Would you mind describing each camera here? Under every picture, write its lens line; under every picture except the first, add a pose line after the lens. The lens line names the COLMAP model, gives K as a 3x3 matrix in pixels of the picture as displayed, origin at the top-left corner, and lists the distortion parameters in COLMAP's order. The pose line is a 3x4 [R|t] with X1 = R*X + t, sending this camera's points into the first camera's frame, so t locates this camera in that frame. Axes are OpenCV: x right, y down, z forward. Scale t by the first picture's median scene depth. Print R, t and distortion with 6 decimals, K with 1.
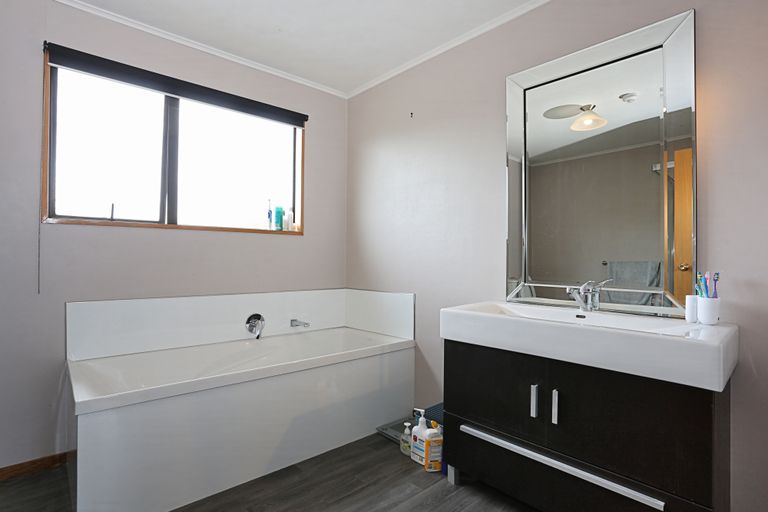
lens RADIAL K [[406.5, 0, 384.0], [0, 406.5, 256.0], [0, 0, 1]] dist [-0.001964, 0.000171]
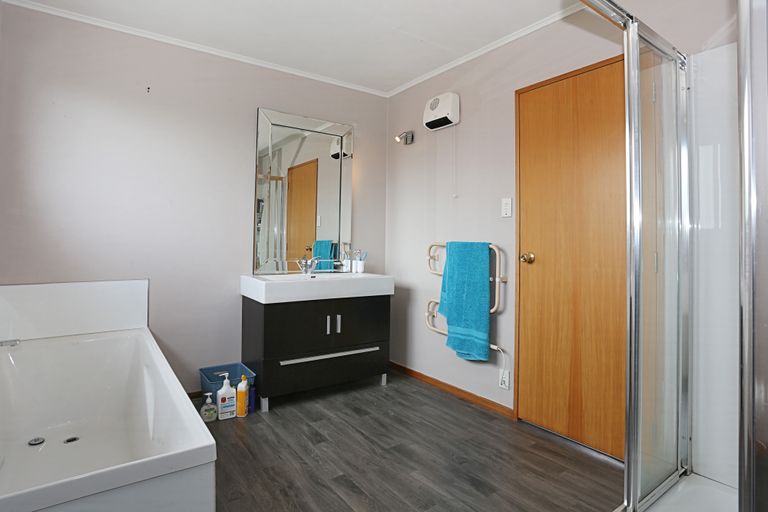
lens RADIAL K [[406.5, 0, 384.0], [0, 406.5, 256.0], [0, 0, 1]] dist [-0.001964, 0.000171]
pose [[0.105666, -0.019904, 0.994202, -1.128899], [-0.009756, 0.999731, 0.021051, 0.019504], [-0.994354, -0.011924, 0.105443, 0.494462]]
